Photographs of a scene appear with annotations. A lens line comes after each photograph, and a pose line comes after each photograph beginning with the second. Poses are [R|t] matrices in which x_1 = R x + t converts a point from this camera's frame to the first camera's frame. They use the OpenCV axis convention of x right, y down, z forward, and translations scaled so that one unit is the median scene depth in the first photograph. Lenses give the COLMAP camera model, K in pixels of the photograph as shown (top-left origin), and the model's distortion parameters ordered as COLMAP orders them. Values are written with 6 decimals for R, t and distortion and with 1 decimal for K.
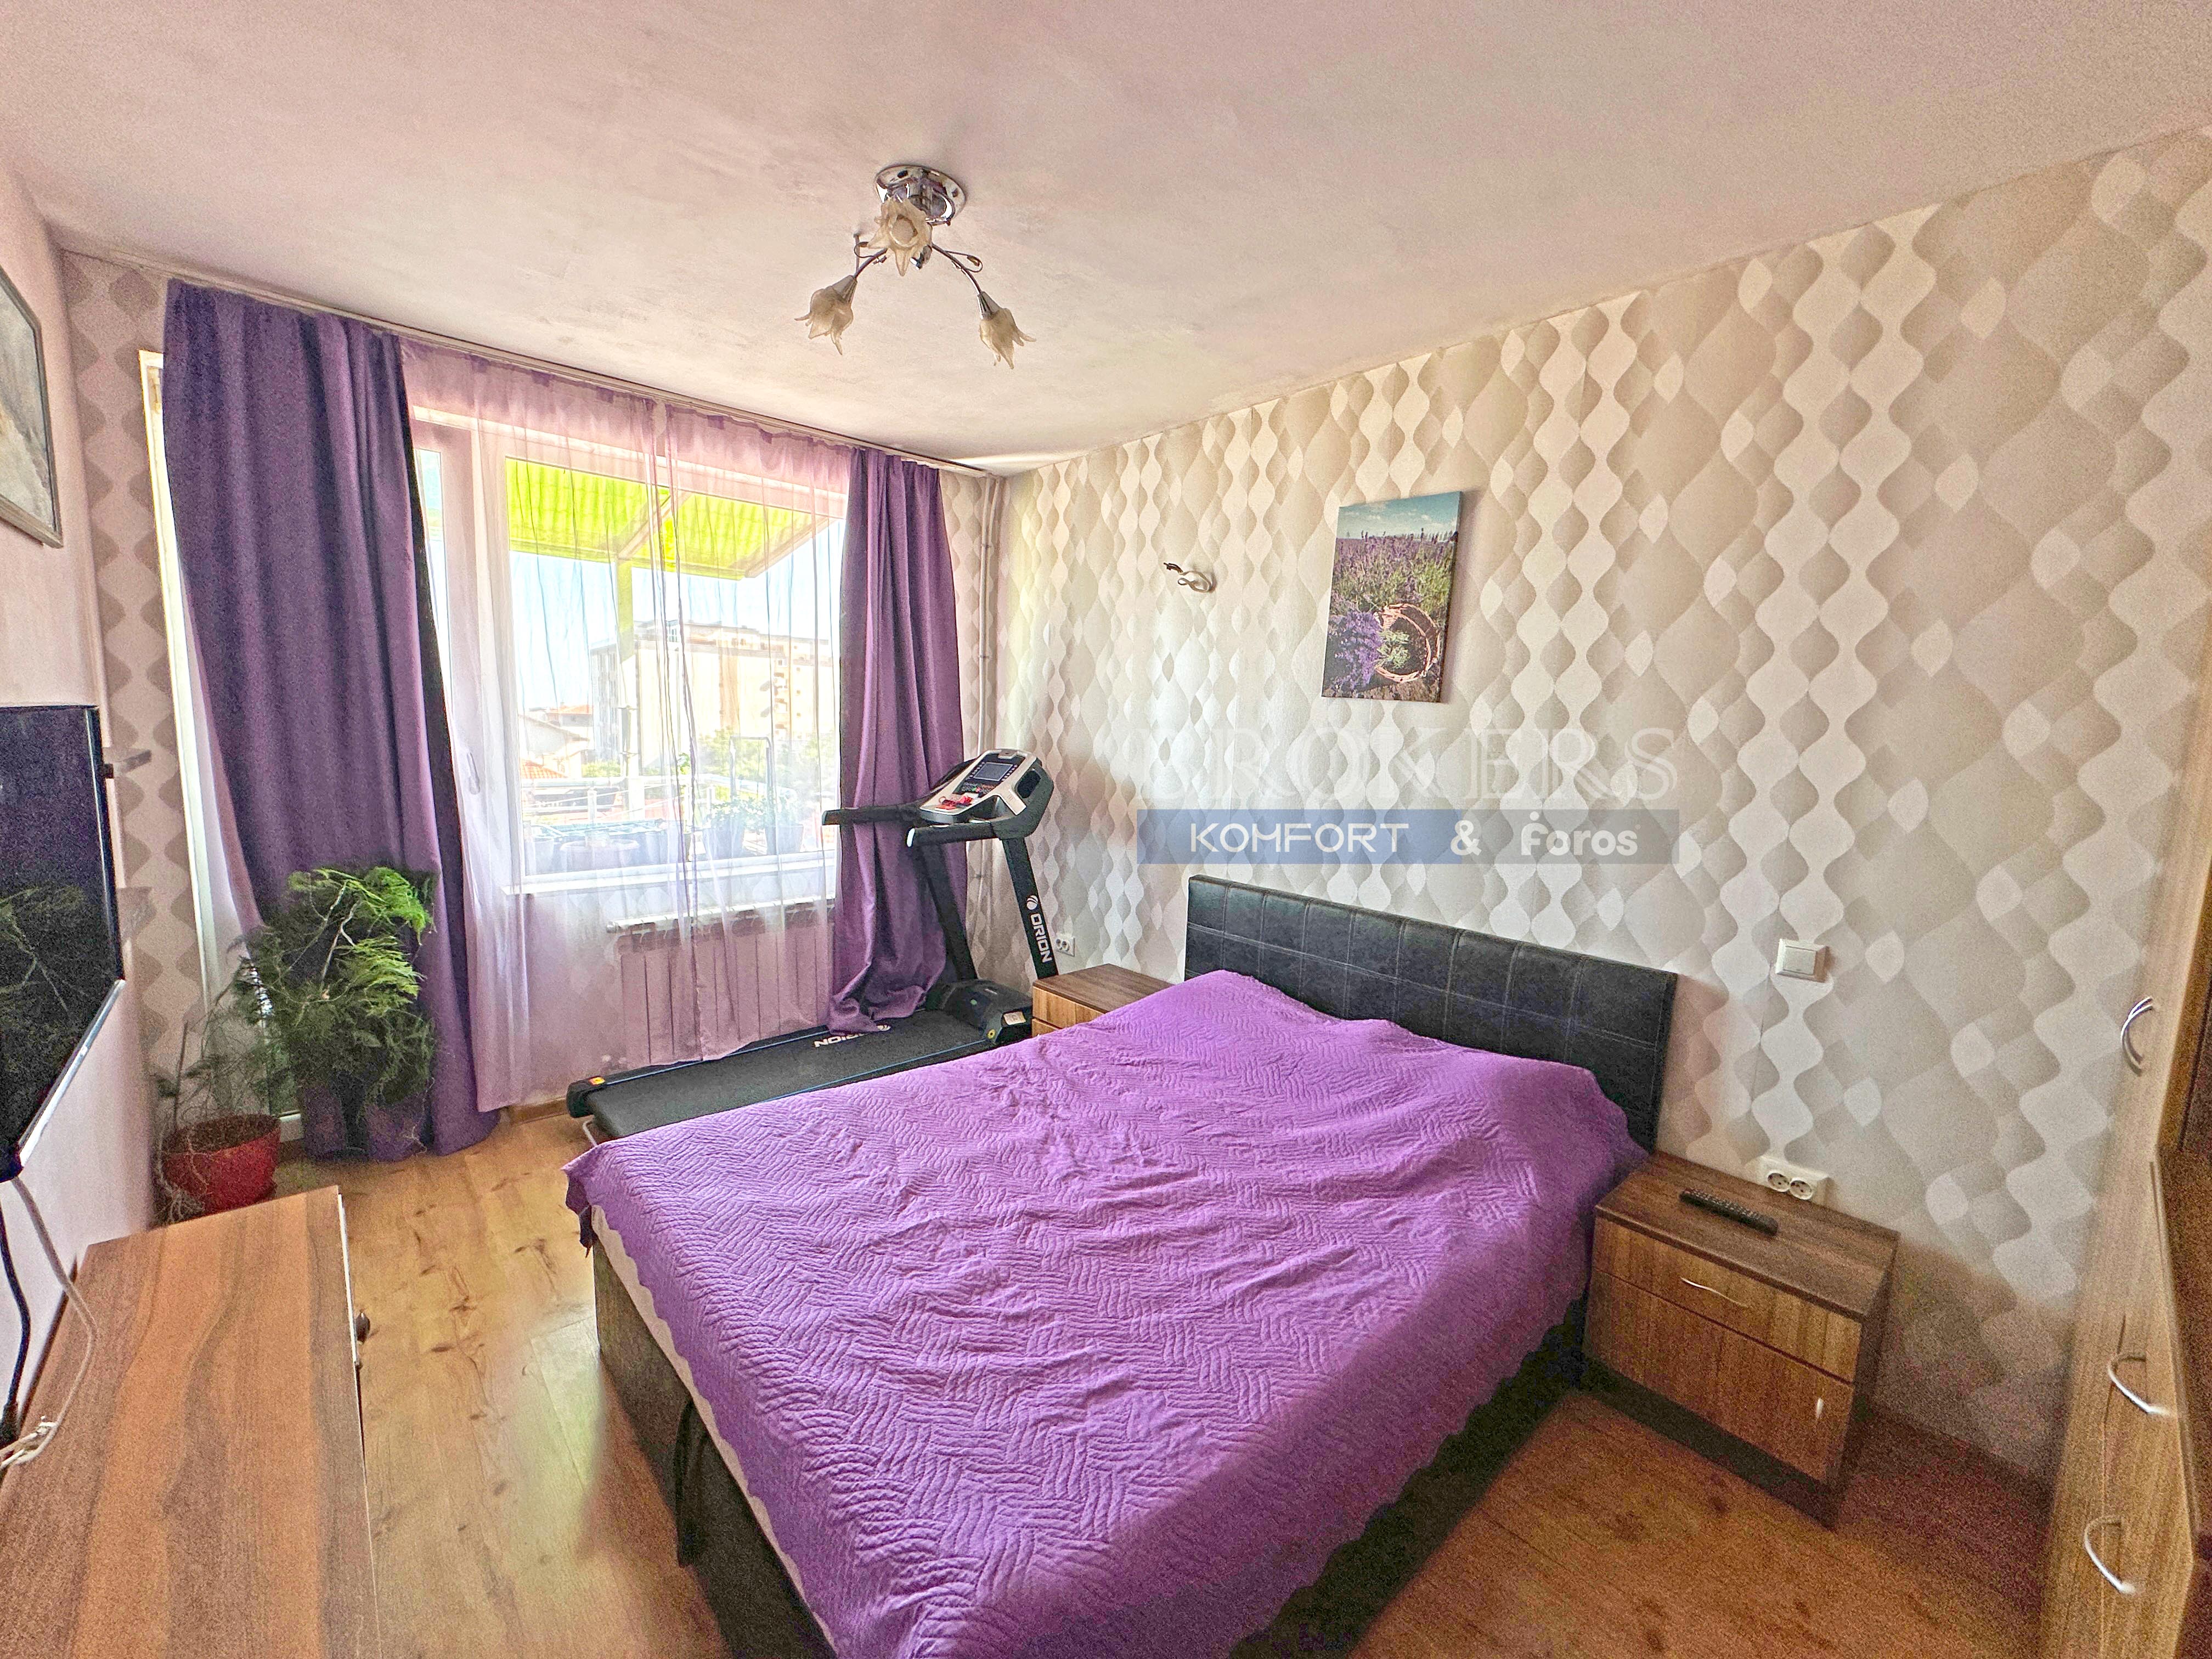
lens RADIAL K [[889.2, 0, 1102.2], [0, 889.2, 829.2], [0, 0, 1]] dist [0.002565, 0.000930]
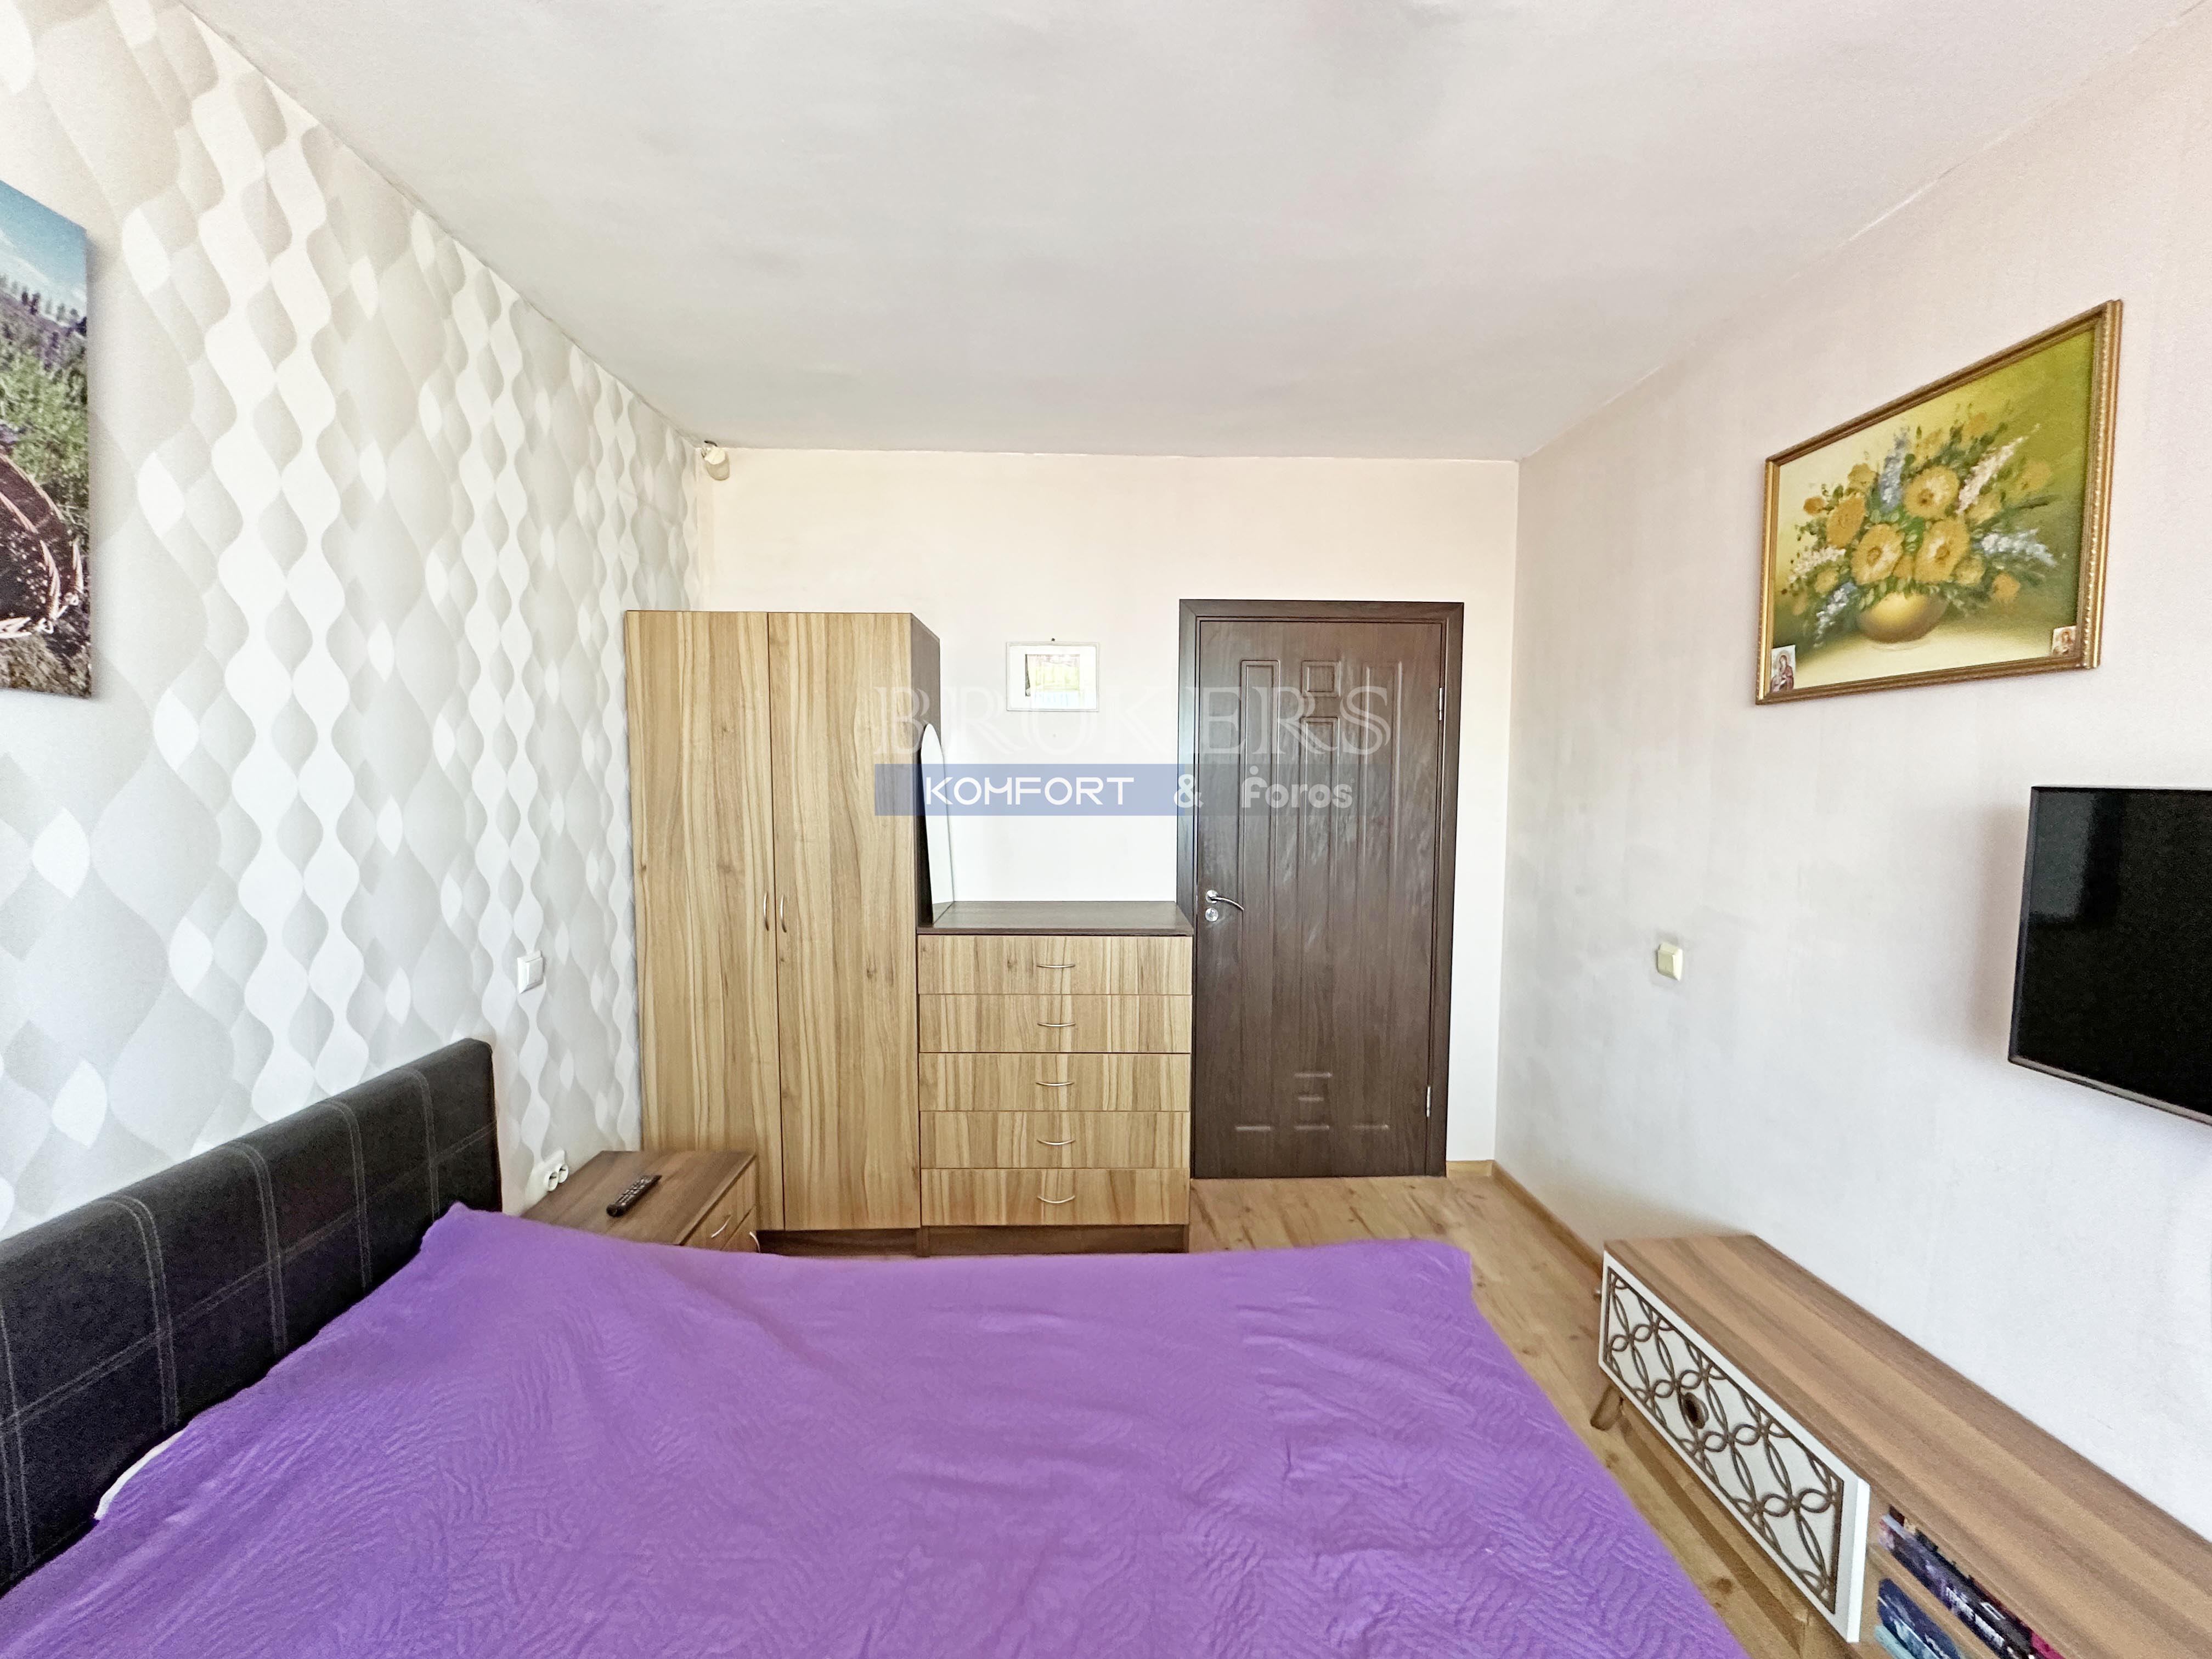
lens RADIAL K [[889.2, 0, 1098.6], [0, 889.2, 836.4], [0, 0, 1]] dist [0.002565, 0.000930]
pose [[-0.763739, -0.086450, 0.639710, -0.330148], [0.050778, 0.979876, 0.193042, -0.153865], [-0.643525, 0.179917, -0.743980, 1.159959]]
